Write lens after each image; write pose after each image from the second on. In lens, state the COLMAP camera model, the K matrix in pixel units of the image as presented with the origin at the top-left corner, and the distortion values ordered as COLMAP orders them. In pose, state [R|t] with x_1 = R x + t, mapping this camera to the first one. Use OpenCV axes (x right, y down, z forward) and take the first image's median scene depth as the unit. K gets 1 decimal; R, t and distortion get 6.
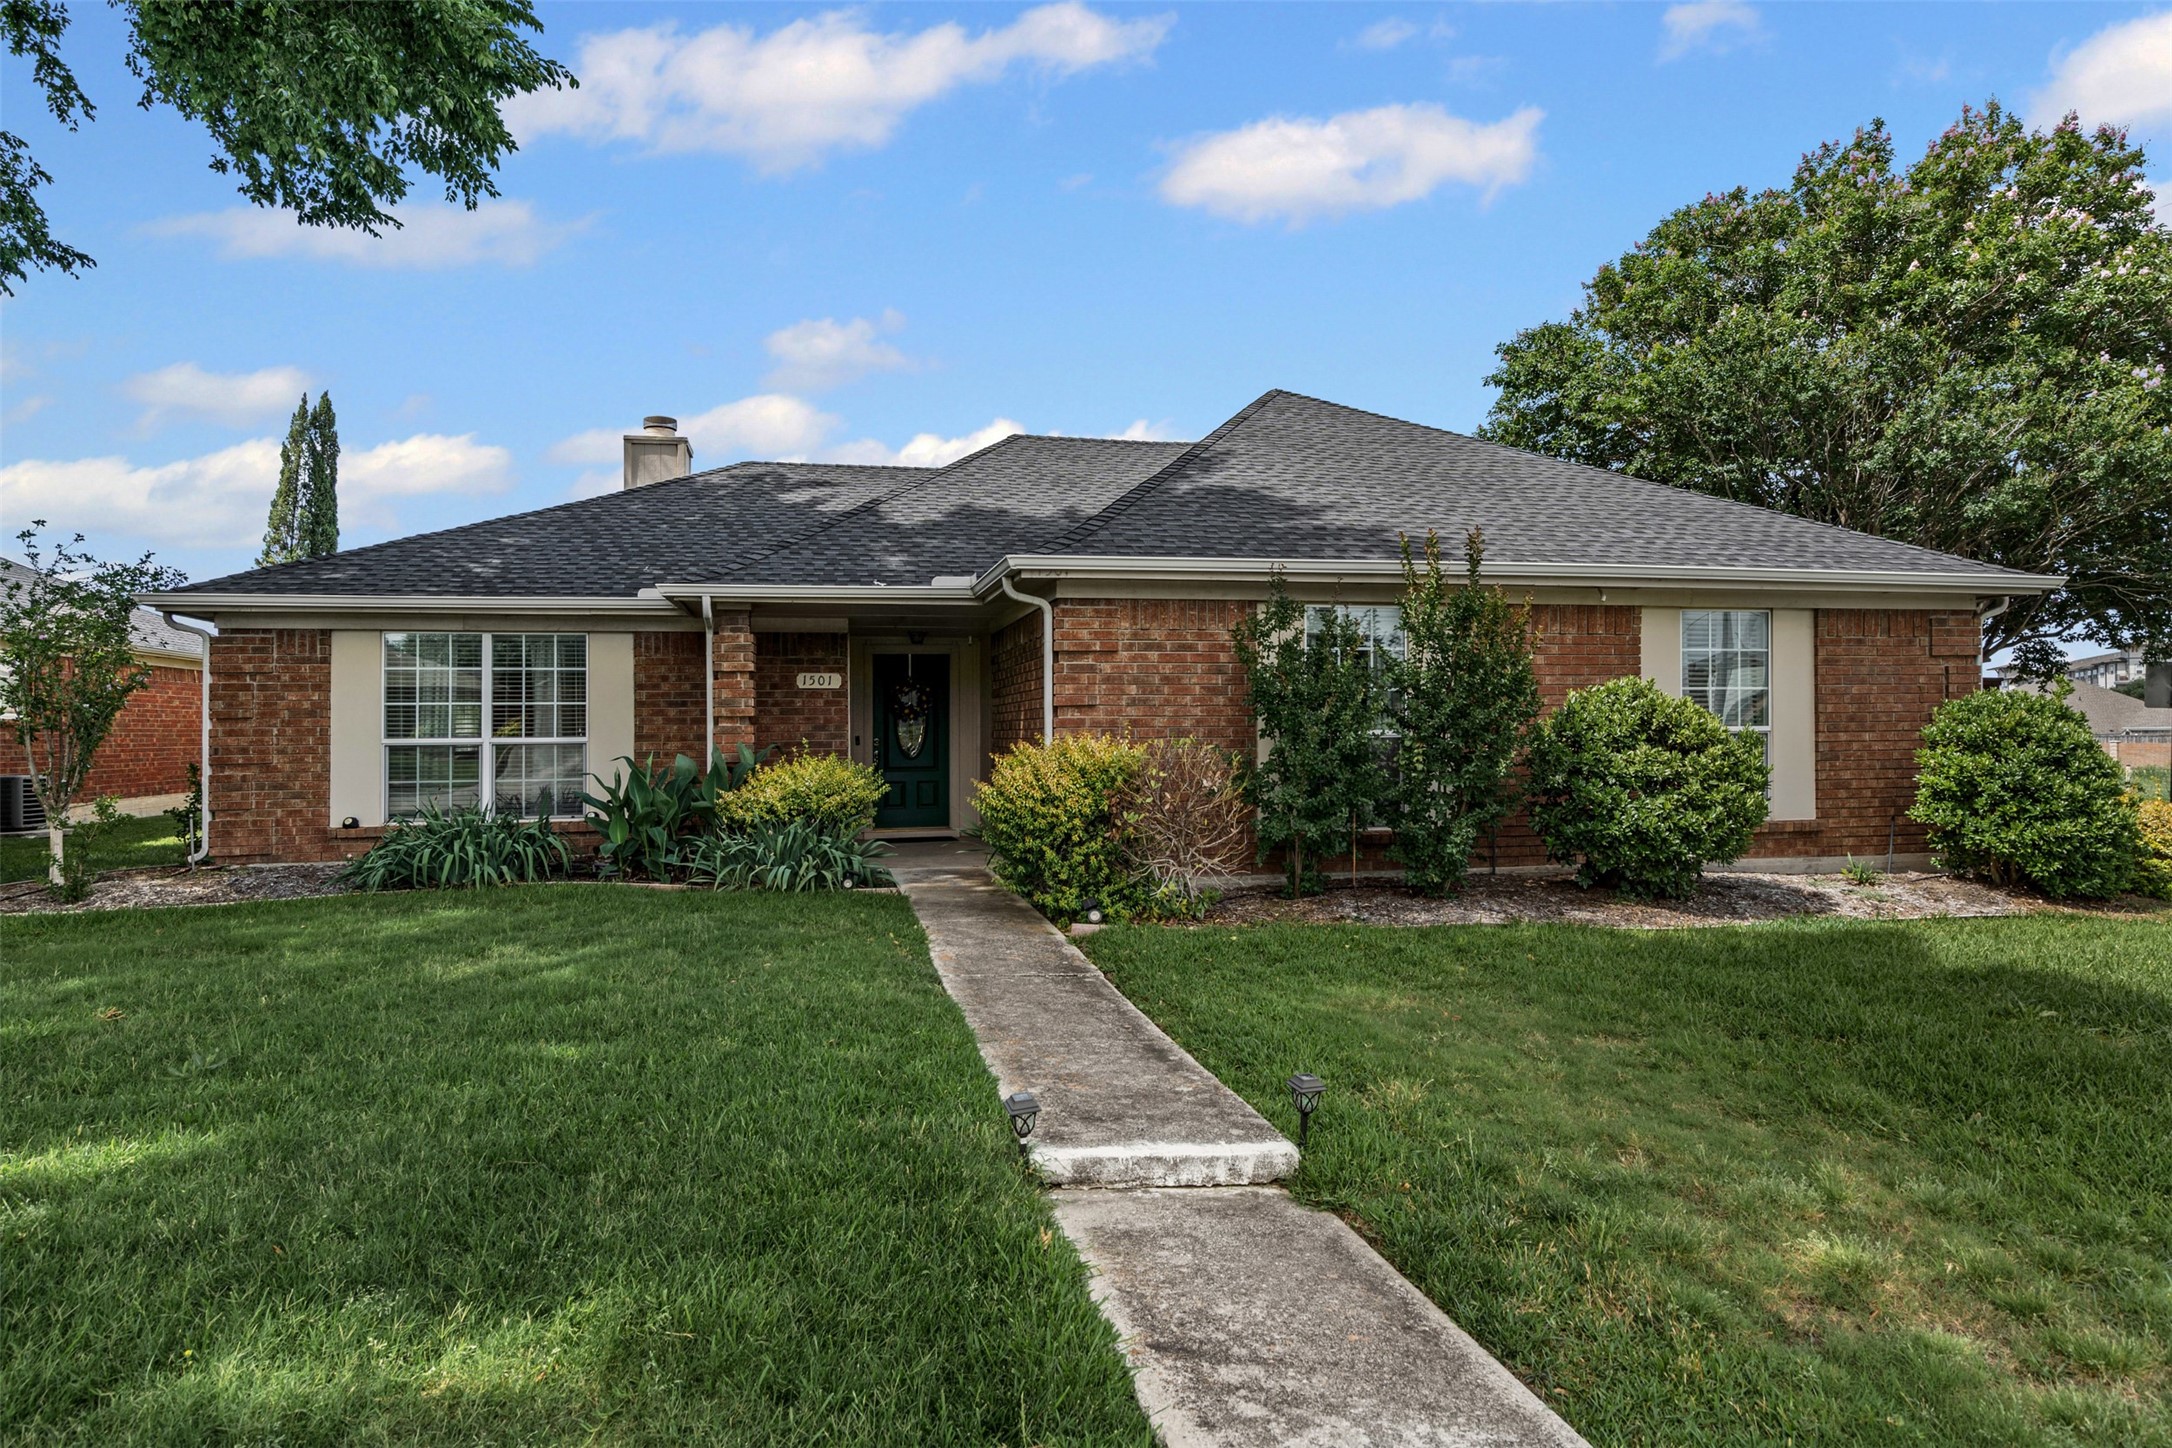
lens RADIAL K [[1267.1, 0, 1086.0], [0, 1267.1, 724.0], [0, 0, 1]] dist [0.012668, -0.003301]
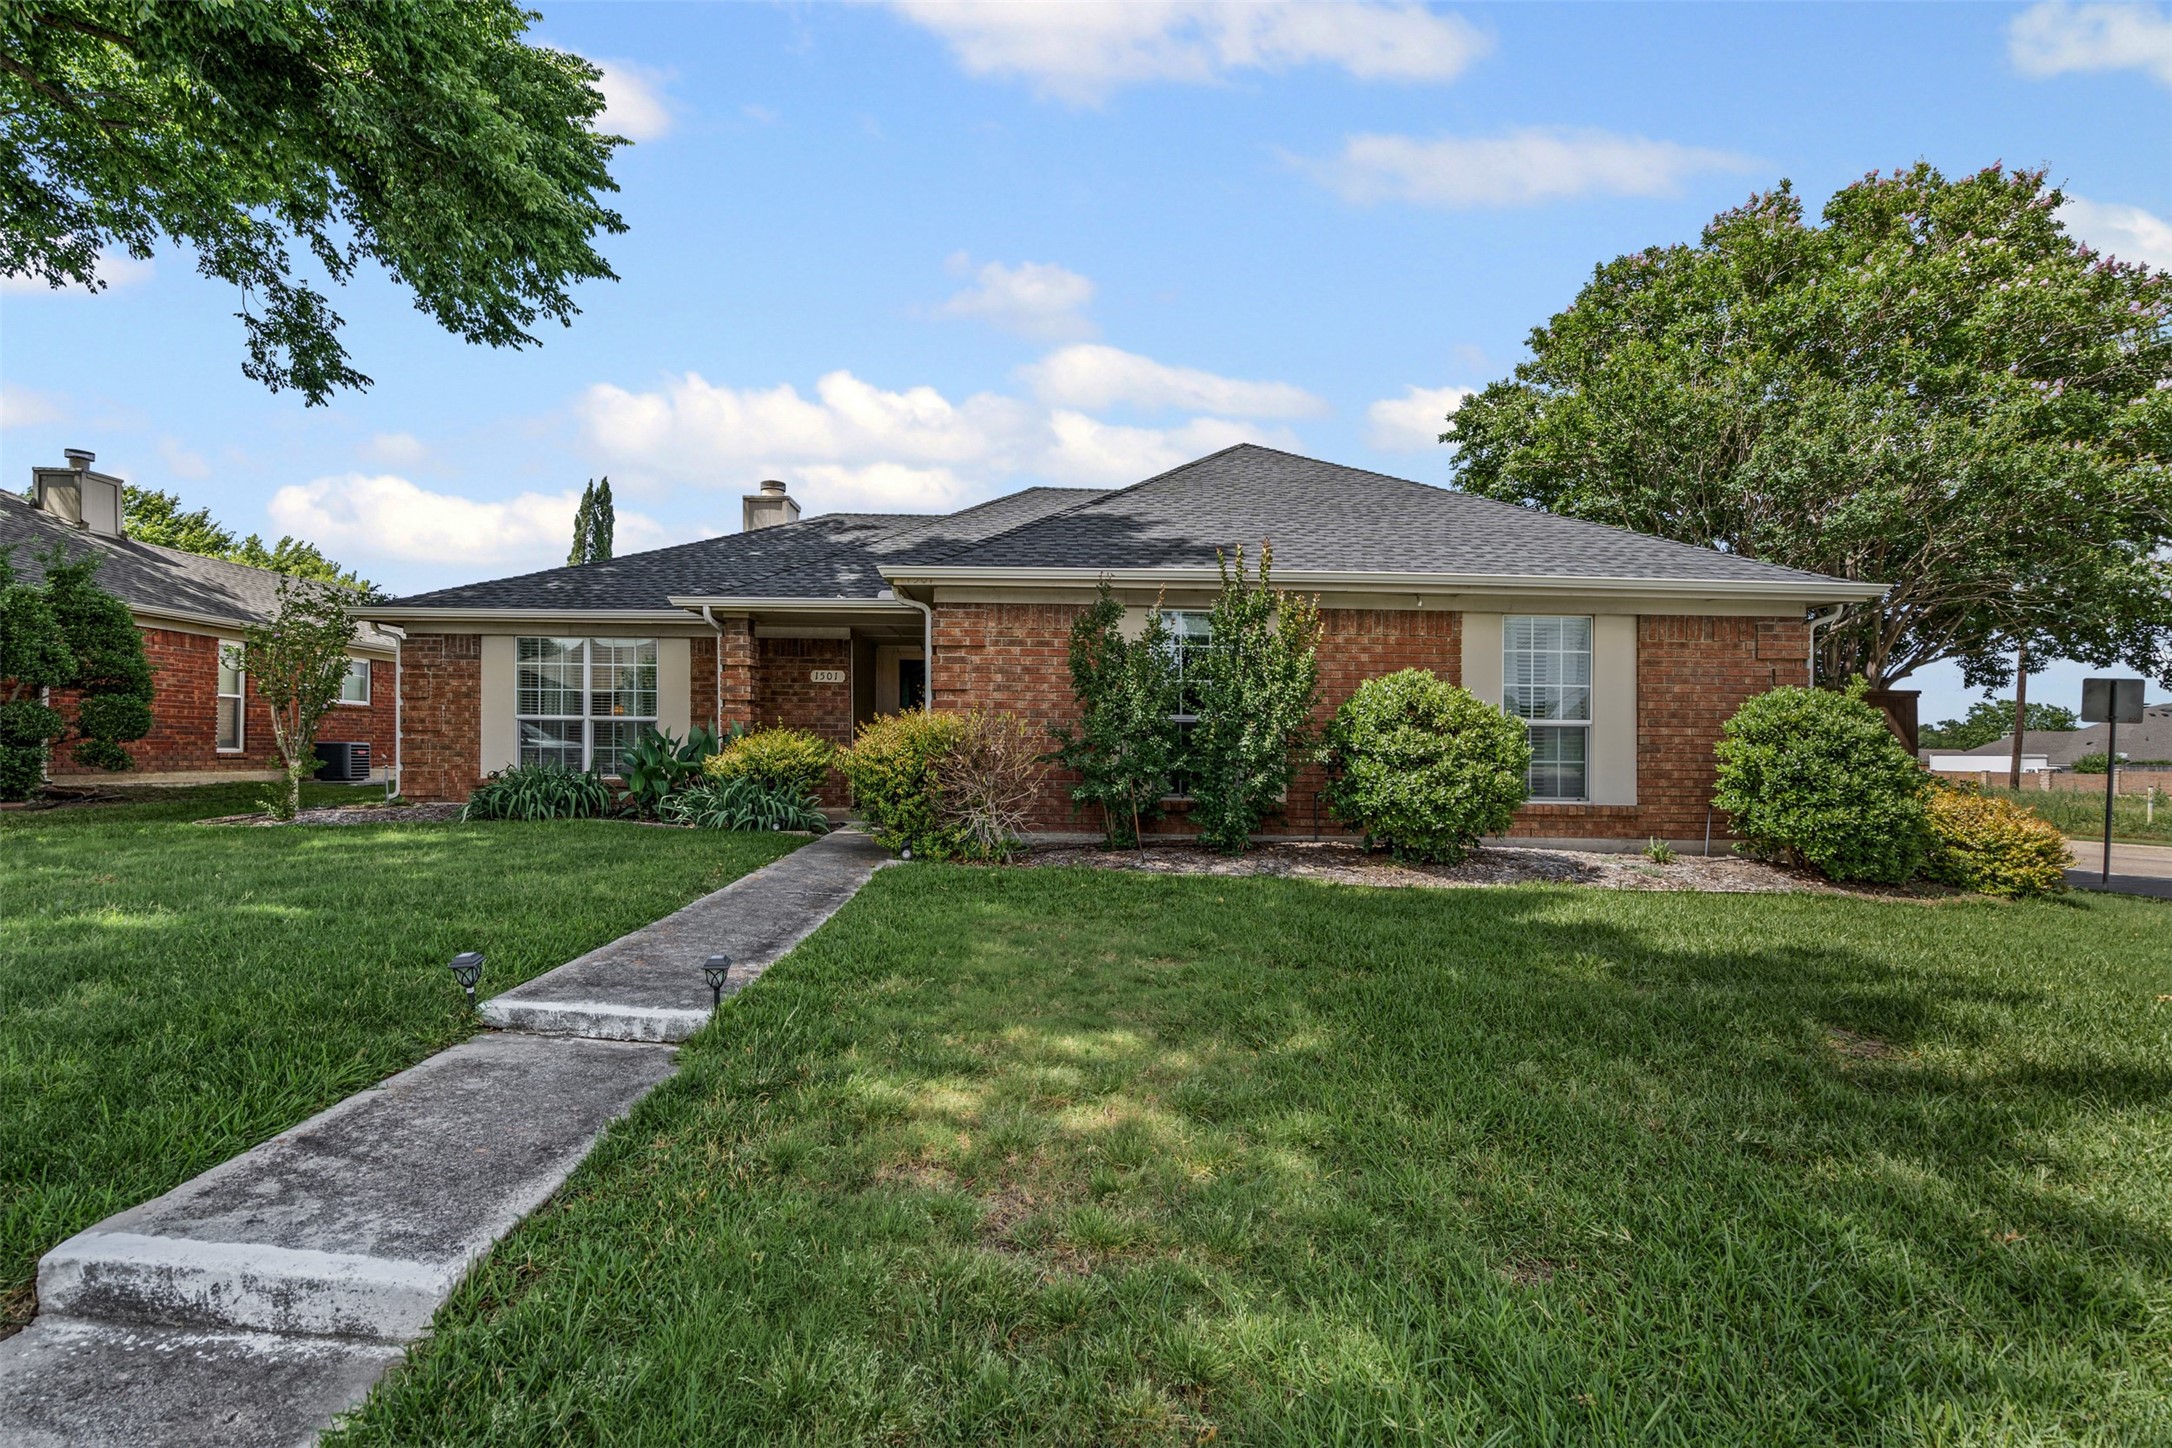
lens RADIAL K [[1001.3, 0, 1076.7], [0, 1001.3, 742.3], [0, 0, 1]] dist [0.000051, 0.000419]
pose [[0.982845, 0.020482, -0.183293, 0.255613], [-0.019762, 0.999788, 0.005757, 0.024831], [0.183372, -0.002036, 0.983041, 0.053386]]
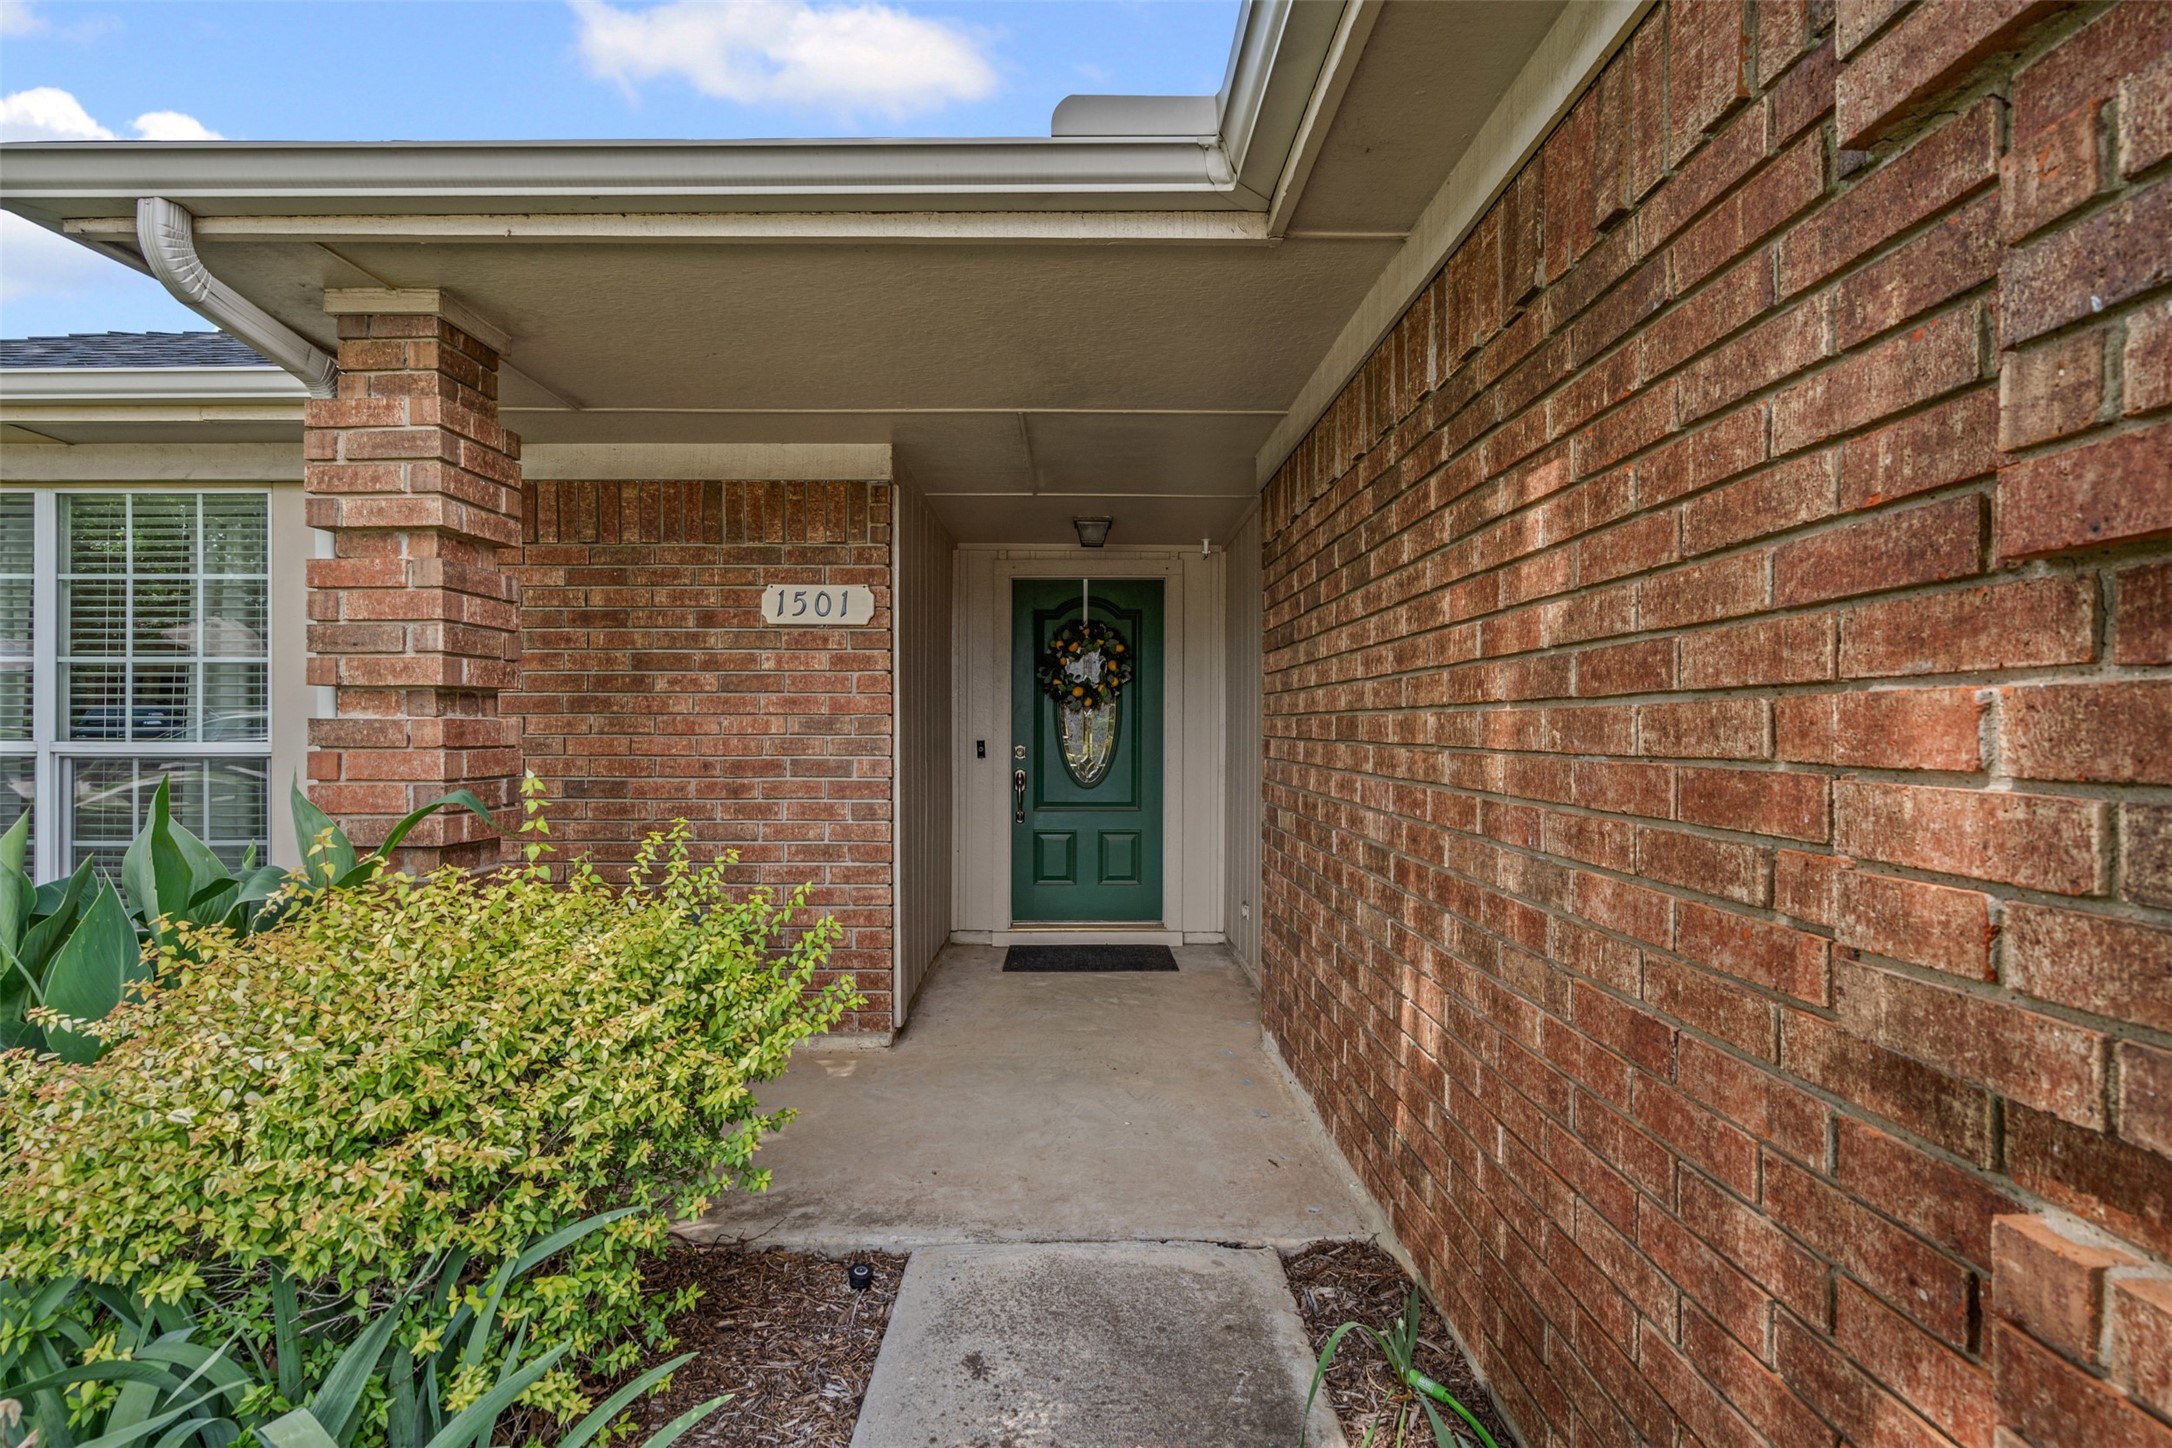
lens RADIAL K [[1001.3, 0, 1076.7], [0, 1001.3, 742.3], [0, 0, 1]] dist [0.000051, 0.000419]
pose [[0.975598, 0.015164, -0.219042, -0.073472], [-0.010099, 0.999656, 0.024224, -0.000064], [0.219333, -0.021421, 0.975415, 0.811895]]
